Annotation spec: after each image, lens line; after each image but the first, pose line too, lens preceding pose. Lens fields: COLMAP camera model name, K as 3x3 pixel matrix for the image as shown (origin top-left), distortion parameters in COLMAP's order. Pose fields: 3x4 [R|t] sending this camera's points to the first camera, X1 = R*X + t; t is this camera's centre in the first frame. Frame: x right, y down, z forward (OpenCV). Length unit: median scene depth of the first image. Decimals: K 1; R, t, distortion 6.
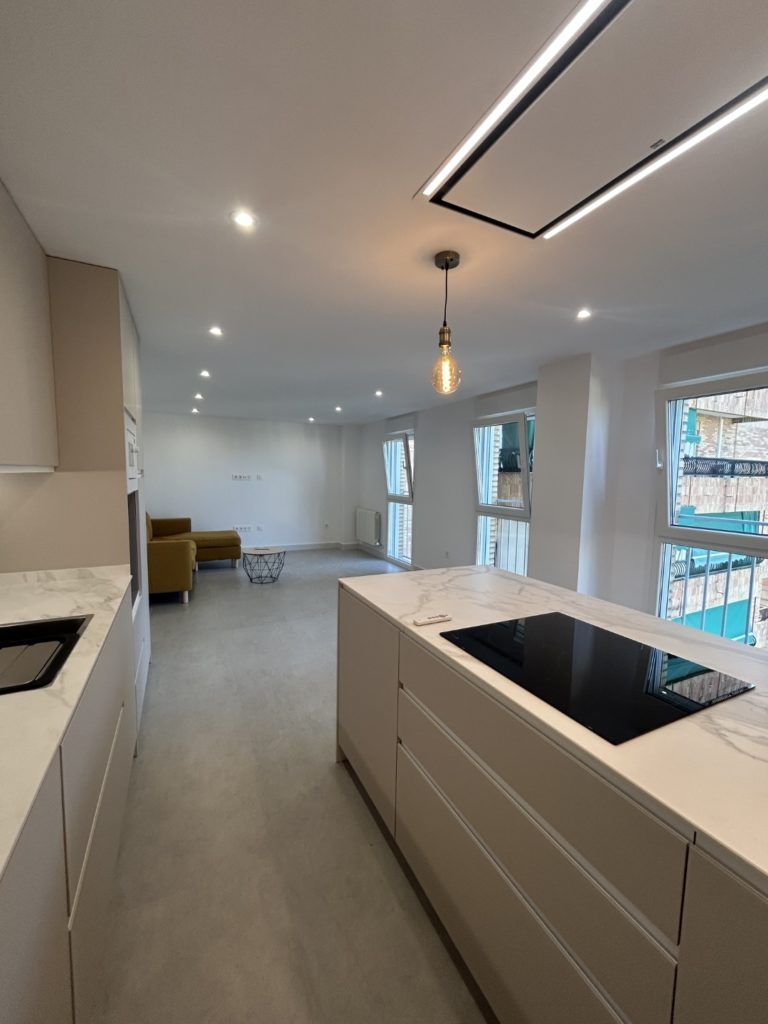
lens RADIAL K [[412.6, 0, 385.7], [0, 412.6, 512.0], [0, 0, 1]] dist [-0.004444, 0.002258]
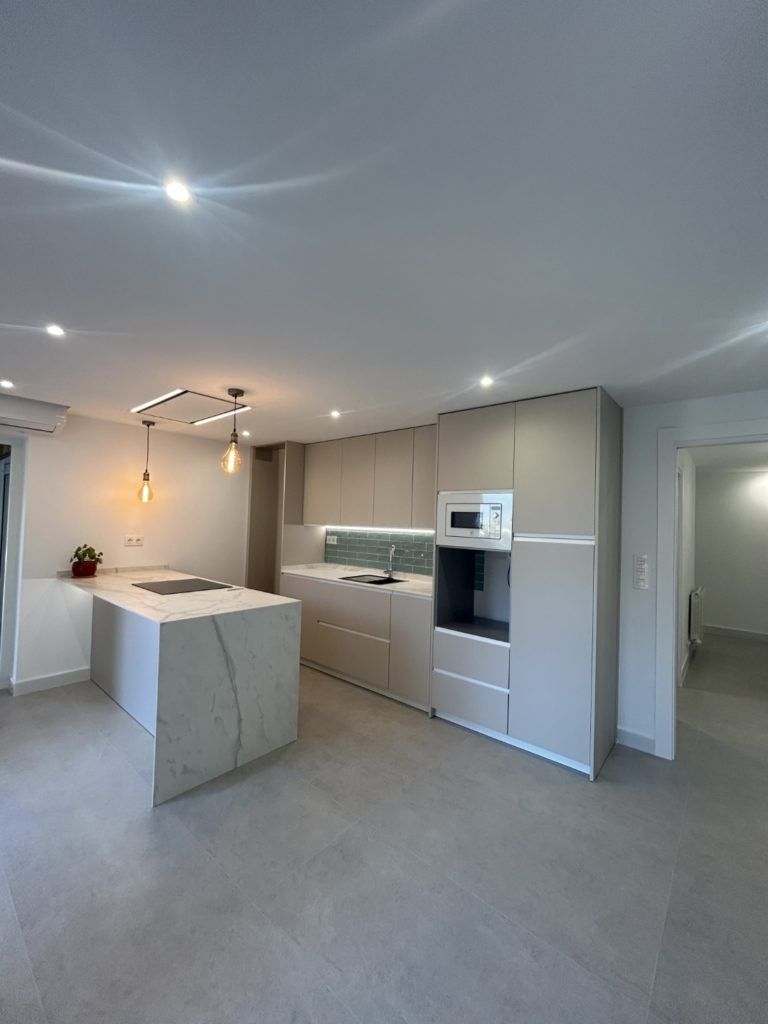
lens RADIAL K [[409.6, 0, 384.0], [0, 409.6, 512.0], [0, 0, 1]] dist [-0.003261, -0.000308]
pose [[-0.916142, -0.055951, -0.396930, 0.208773], [-0.082479, 0.995334, 0.050065, -0.249694], [0.392276, 0.078605, -0.916483, 2.534201]]
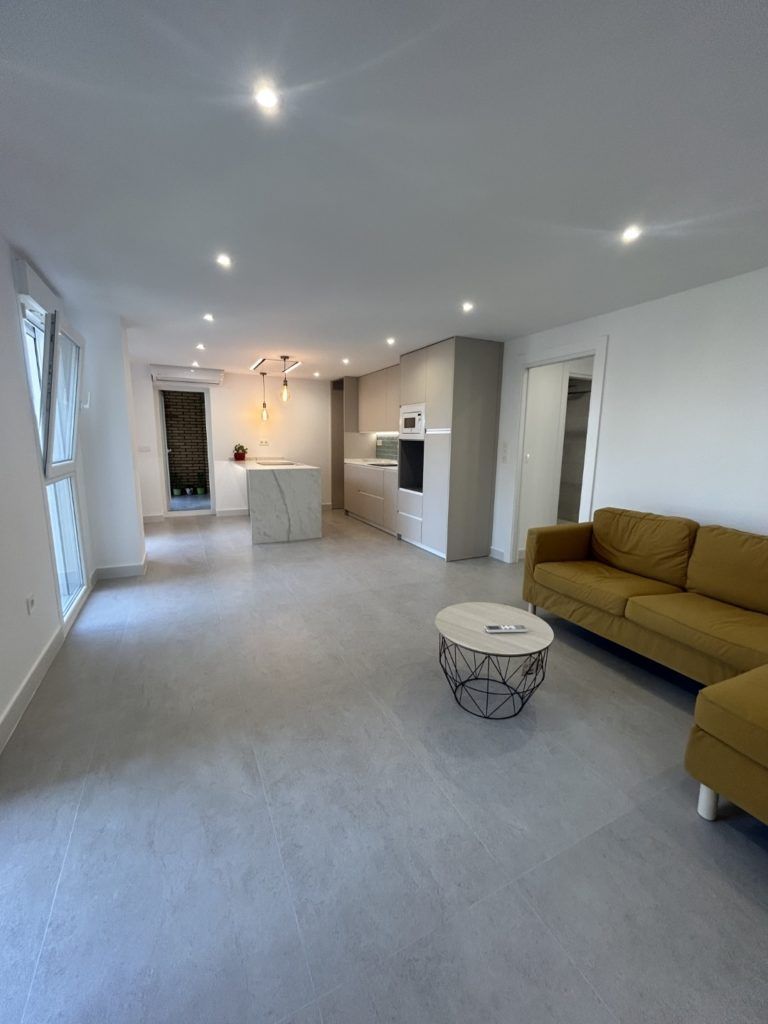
lens RADIAL K [[409.6, 0, 384.0], [0, 409.6, 512.0], [0, 0, 1]] dist [-0.003261, -0.000308]
pose [[-0.999510, -0.030041, -0.008808, -0.559018], [-0.031300, 0.964530, 0.262110, -0.298333], [0.000621, 0.262257, -0.964998, 3.936663]]
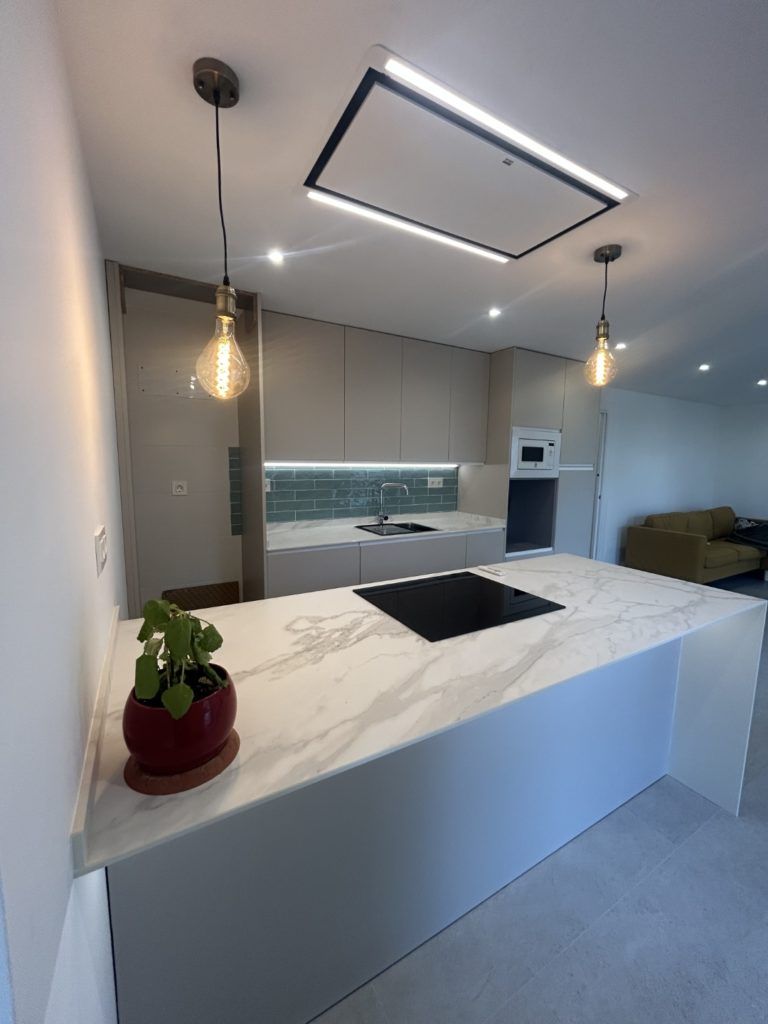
lens RADIAL K [[412.6, 0, 385.7], [0, 412.6, 512.0], [0, 0, 1]] dist [-0.004444, 0.002258]
pose [[0.068148, 0.107551, -0.991861, 1.092239], [-0.103275, 0.989592, 0.100209, -0.024176], [0.992316, 0.095605, 0.078546, 0.403449]]
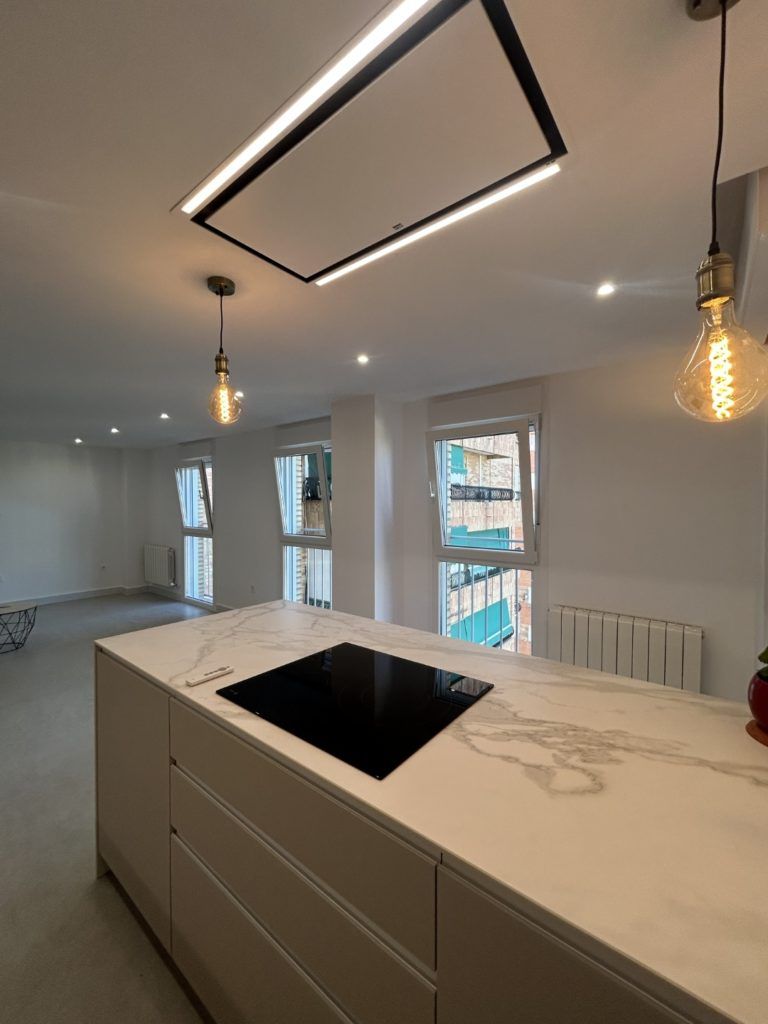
lens RADIAL K [[412.6, 0, 385.7], [0, 412.6, 512.0], [0, 0, 1]] dist [-0.004444, 0.002258]
pose [[0.901559, -0.026291, 0.431856, 0.061534], [0.054817, 0.997049, -0.053738, -0.015658], [-0.429169, 0.072121, 0.900340, 0.013692]]
